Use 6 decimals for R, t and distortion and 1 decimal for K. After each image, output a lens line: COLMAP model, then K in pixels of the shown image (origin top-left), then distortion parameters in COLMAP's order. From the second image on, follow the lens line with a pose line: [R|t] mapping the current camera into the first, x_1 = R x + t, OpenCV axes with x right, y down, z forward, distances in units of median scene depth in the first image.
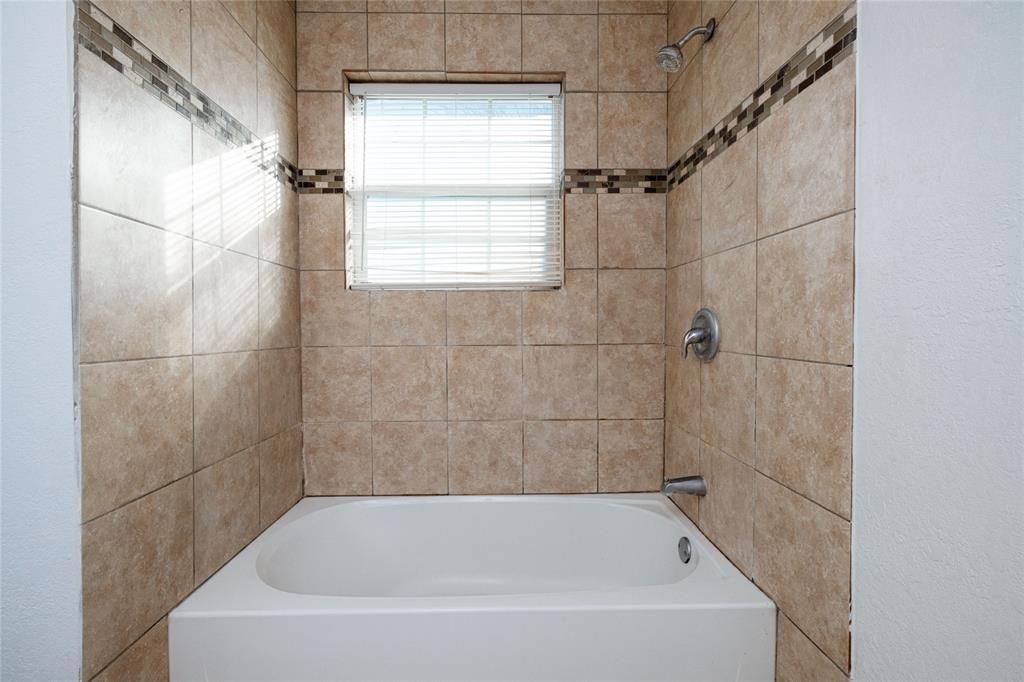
lens RADIAL K [[427.2, 0, 509.0], [0, 427.2, 330.1], [0, 0, 1]] dist [-0.000574, 0.000628]
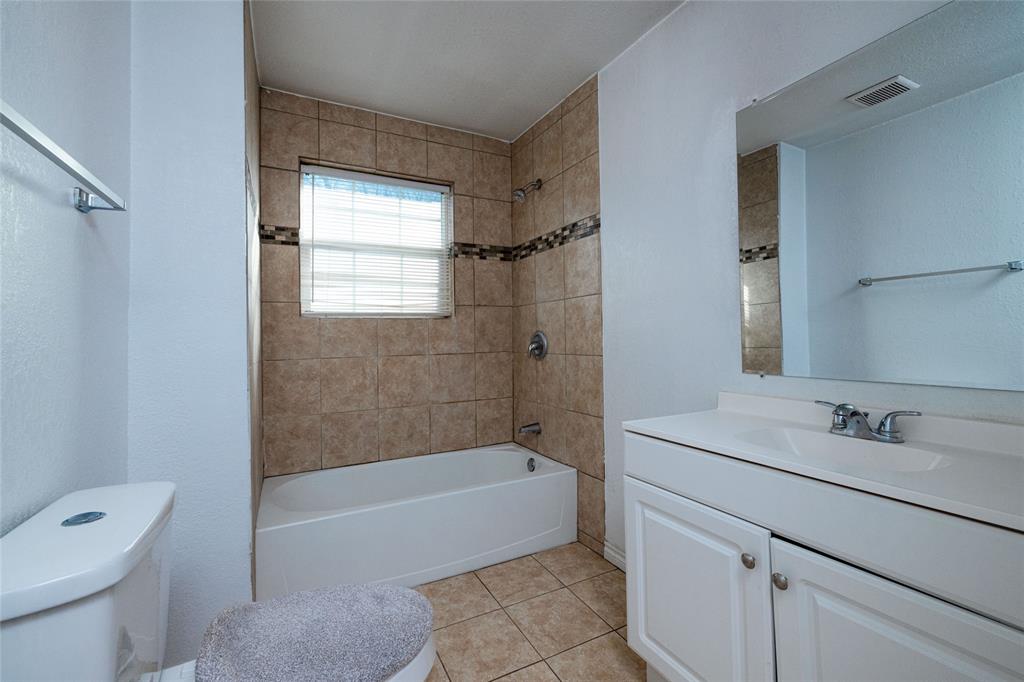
lens RADIAL K [[427.2, 0, 509.0], [0, 427.2, 330.1], [0, 0, 1]] dist [-0.000574, 0.000628]
pose [[0.896666, -0.002269, 0.442702, -0.388230], [0.018276, 0.999324, -0.031894, 0.001574], [-0.442331, 0.036689, 0.896101, -0.491811]]
